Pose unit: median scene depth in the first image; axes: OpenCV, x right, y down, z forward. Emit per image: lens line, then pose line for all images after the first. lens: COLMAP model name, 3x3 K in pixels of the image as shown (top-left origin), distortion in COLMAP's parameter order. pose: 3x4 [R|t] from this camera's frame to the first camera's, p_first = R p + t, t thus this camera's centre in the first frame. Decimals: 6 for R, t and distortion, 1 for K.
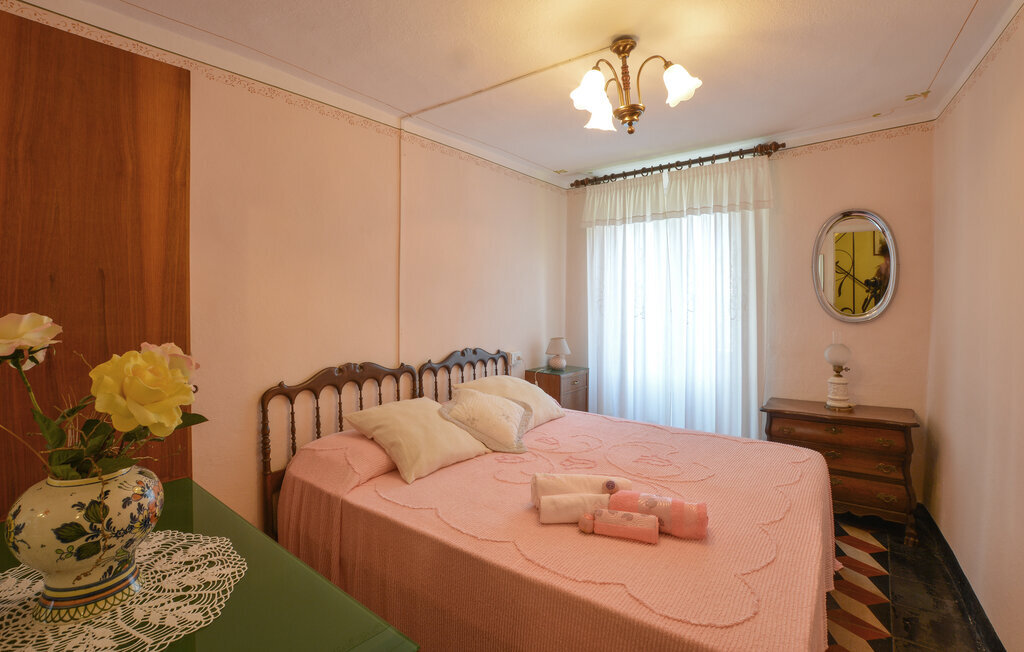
lens RADIAL K [[502.5, 0, 493.1], [0, 502.5, 292.9], [0, 0, 1]] dist [-0.031976, 0.000420]
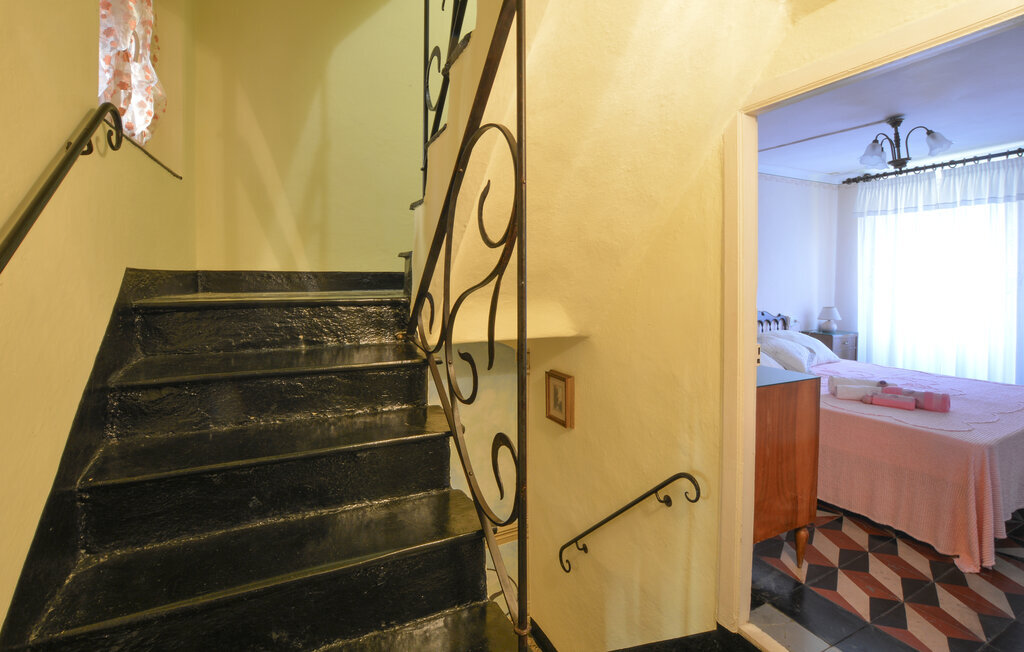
lens RADIAL K [[470.7, 0, 514.8], [0, 470.7, 281.5], [0, 0, 1]] dist [-0.017106, 0.000790]
pose [[0.908743, 0.005269, -0.417323, -0.115477], [0.006835, 0.999598, 0.027503, -0.012629], [0.417300, -0.027846, 0.908342, -0.451808]]
